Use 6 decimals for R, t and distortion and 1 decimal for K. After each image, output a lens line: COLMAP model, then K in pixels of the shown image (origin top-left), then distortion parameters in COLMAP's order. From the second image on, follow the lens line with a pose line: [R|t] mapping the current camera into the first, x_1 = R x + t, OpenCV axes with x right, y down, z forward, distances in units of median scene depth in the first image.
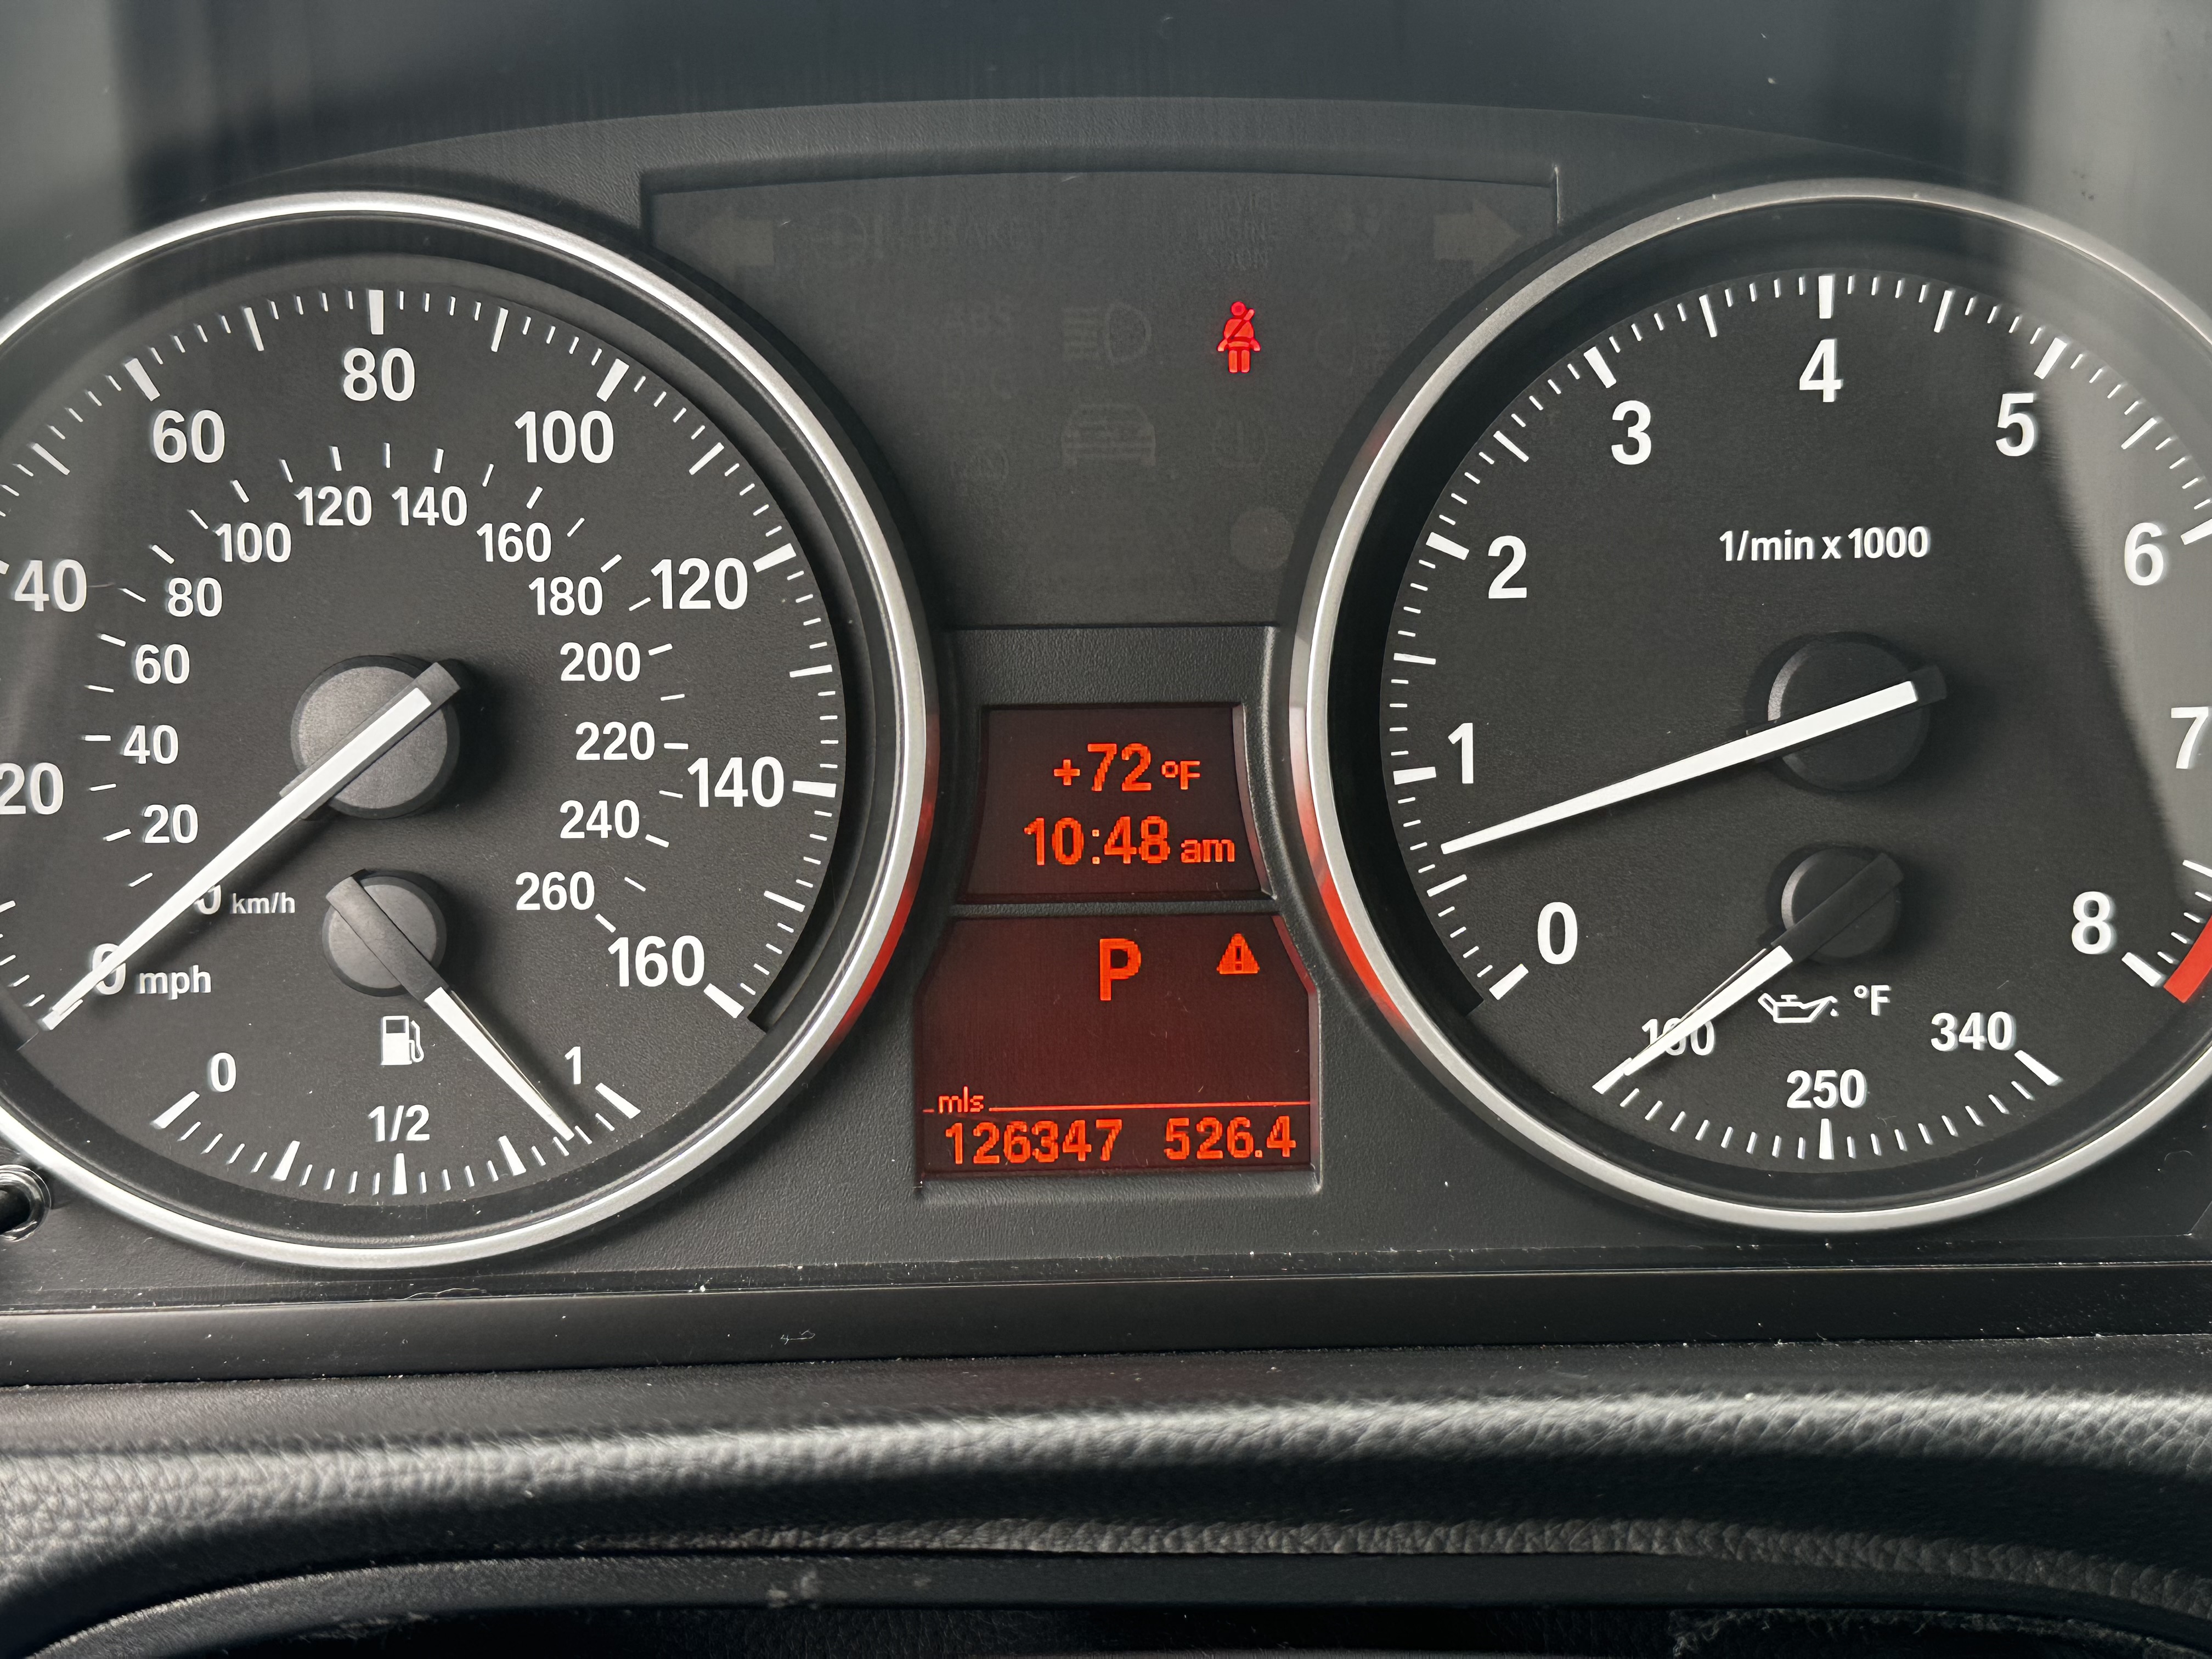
lens RADIAL K [[2773.2, 0, 1107.3], [0, 2773.2, 827.2], [0, 0, 1]] dist [0.030331, 0.000000]
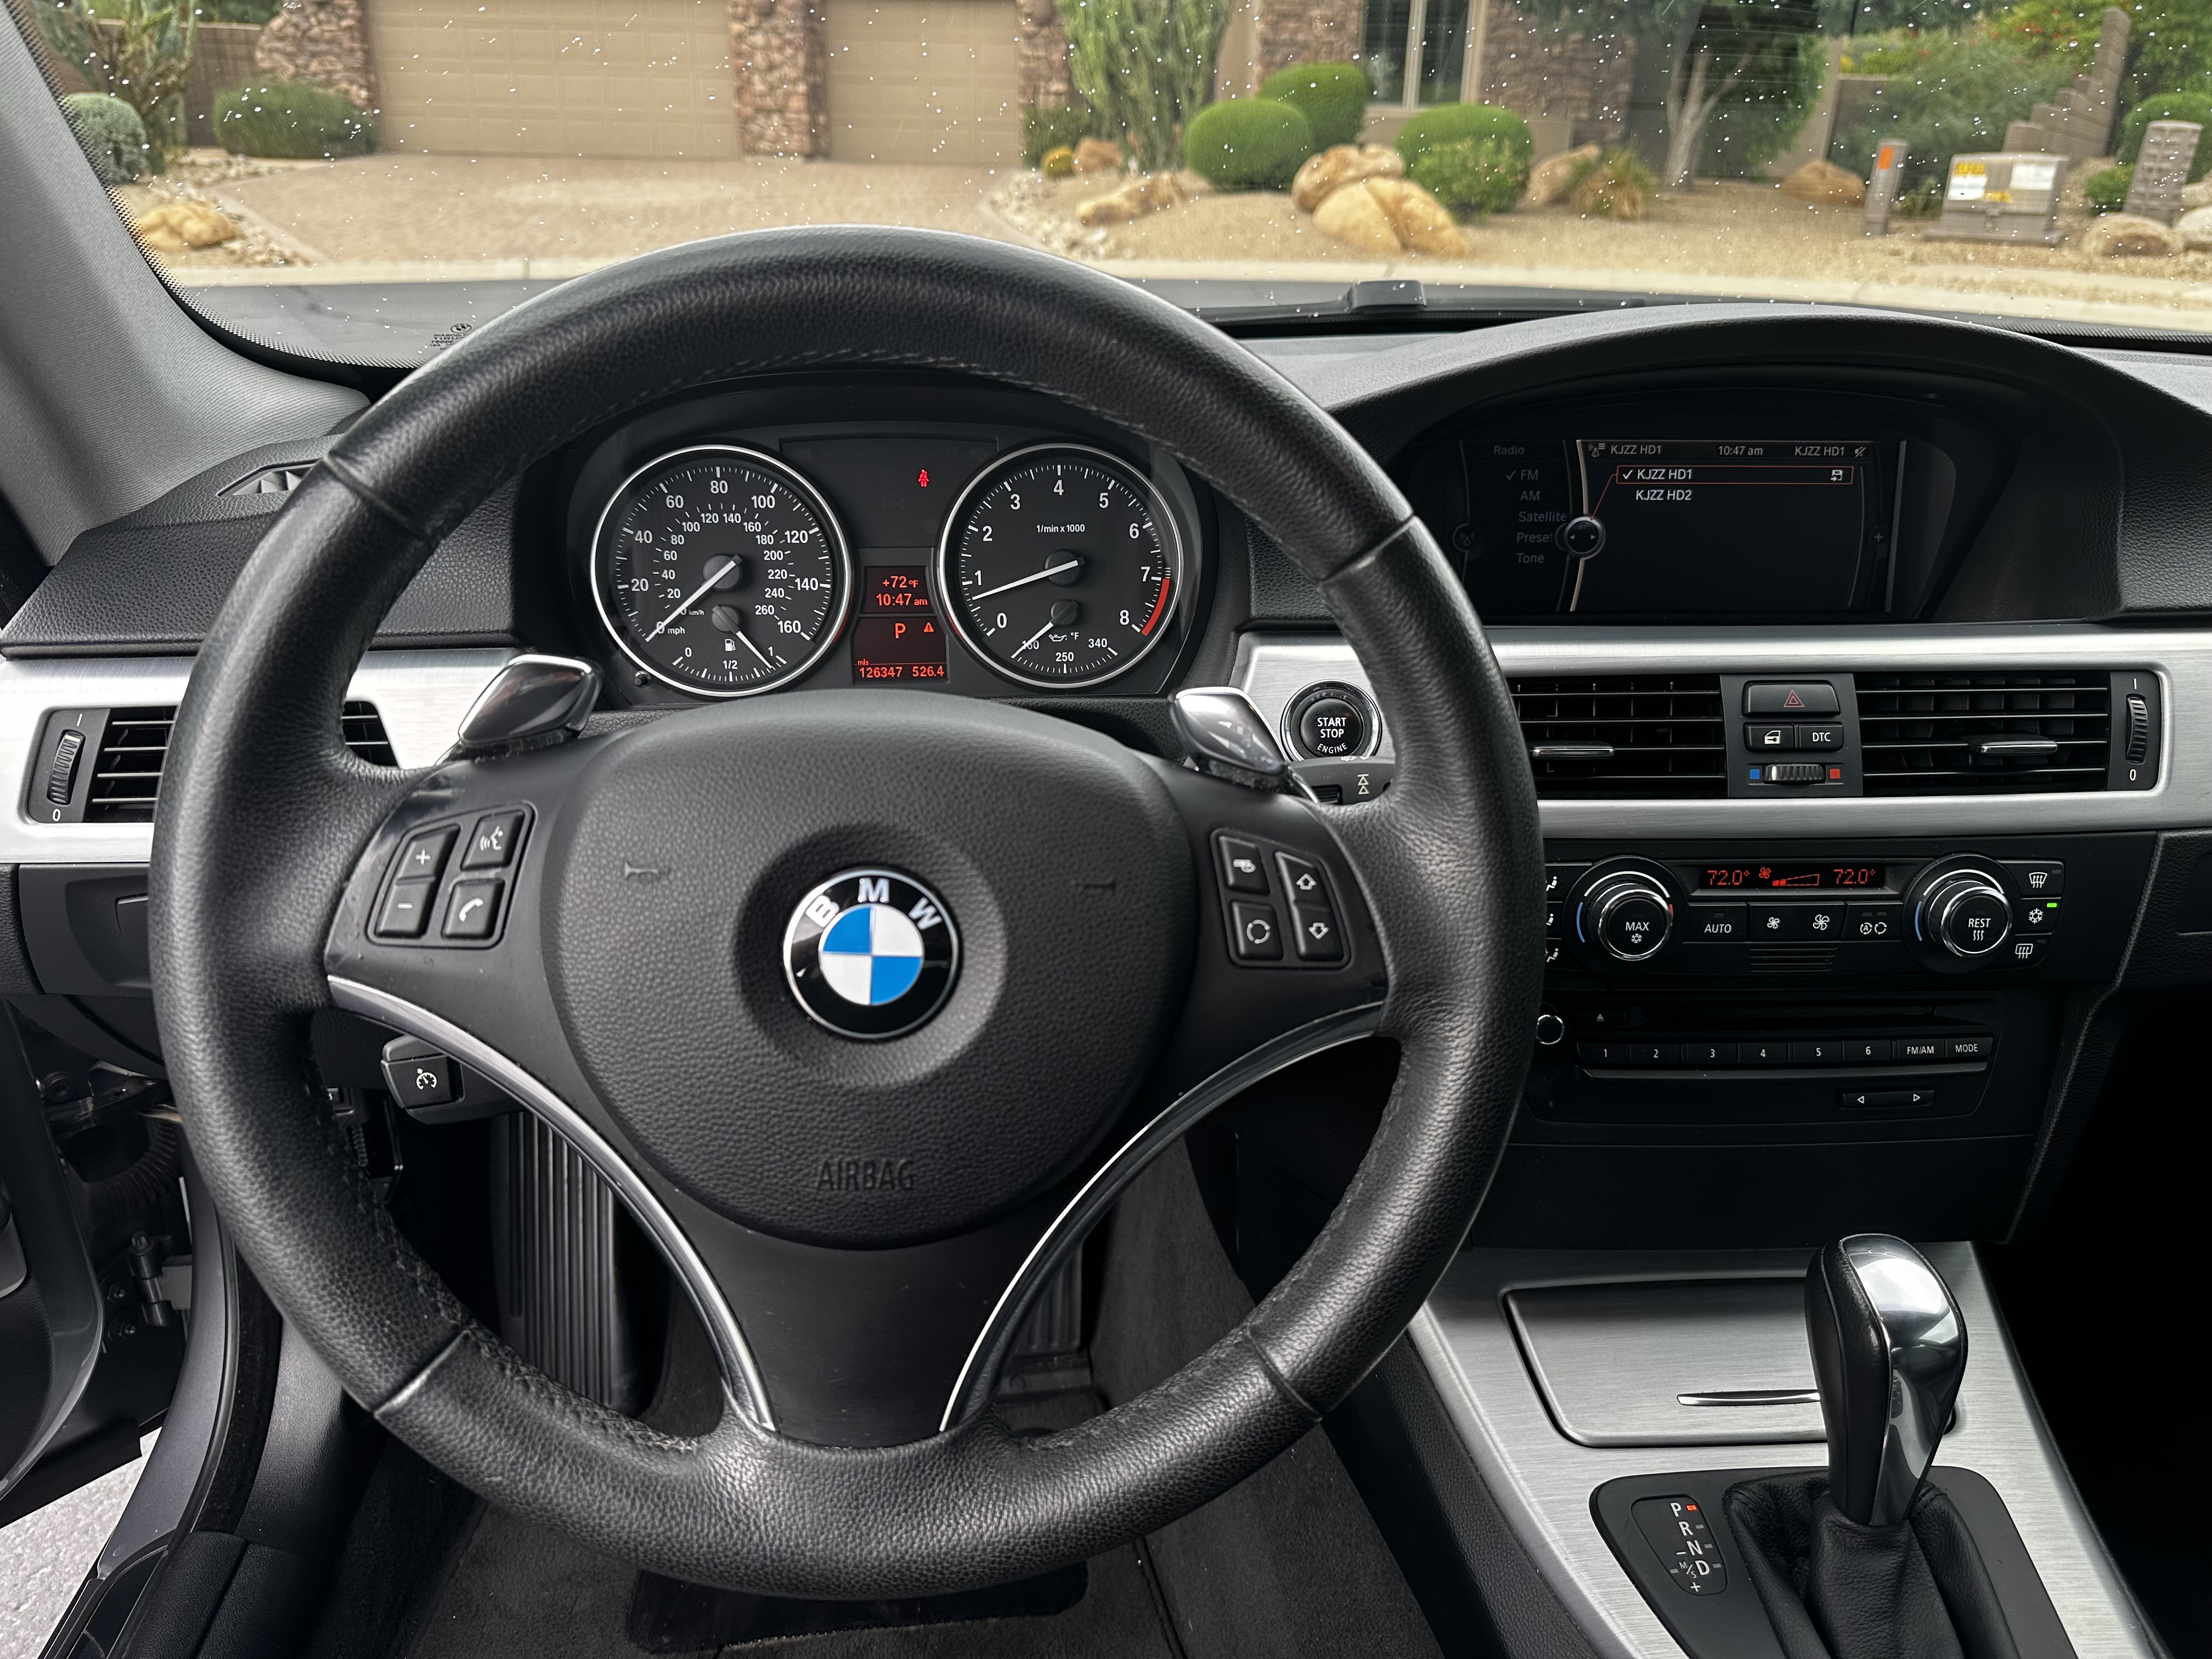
lens RADIAL K [[1327.7, 0, 1106.7], [0, 1327.7, 837.2], [0, 0, 1]] dist [0.000157, -0.000610]
pose [[0.995173, -0.018973, 0.096281, 0.123433], [0.006614, 0.991869, 0.127093, 0.114706], [-0.097909, -0.125843, 0.987207, -1.126484]]
